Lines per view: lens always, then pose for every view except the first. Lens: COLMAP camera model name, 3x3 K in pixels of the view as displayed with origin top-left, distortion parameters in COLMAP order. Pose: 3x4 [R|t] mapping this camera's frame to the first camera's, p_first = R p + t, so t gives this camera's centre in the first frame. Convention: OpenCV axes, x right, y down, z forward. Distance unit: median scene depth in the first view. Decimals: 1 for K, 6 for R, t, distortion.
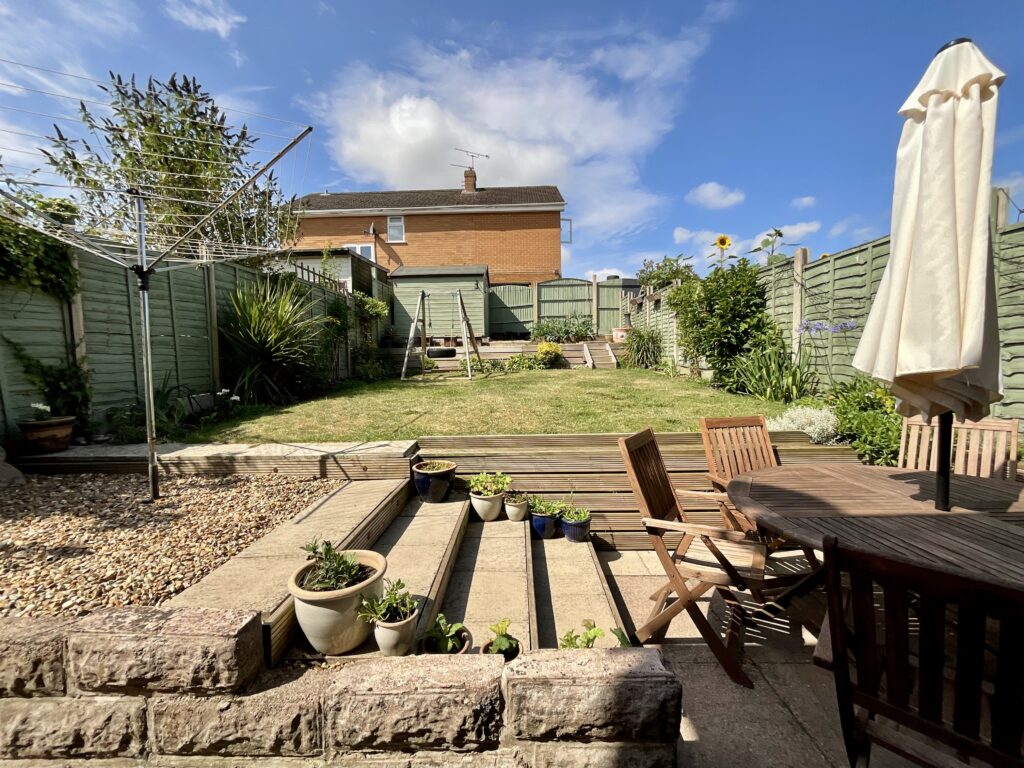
lens RADIAL K [[417.9, 0, 511.3], [0, 417.9, 381.8], [0, 0, 1]] dist [-0.001184, 0.000356]
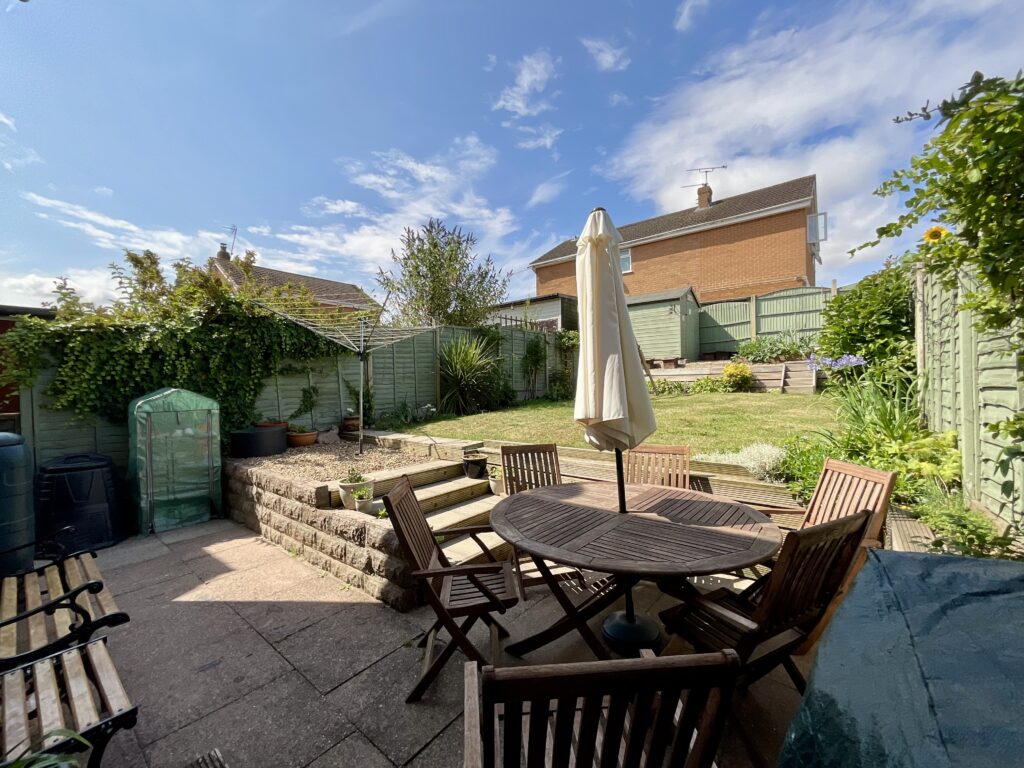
lens RADIAL K [[417.9, 0, 511.3], [0, 417.9, 381.8], [0, 0, 1]] dist [-0.001184, 0.000356]
pose [[0.786448, 0.004457, -0.617641, 0.274622], [-0.025732, 0.999342, -0.025553, -0.016586], [0.617121, 0.035990, 0.786045, -0.065892]]
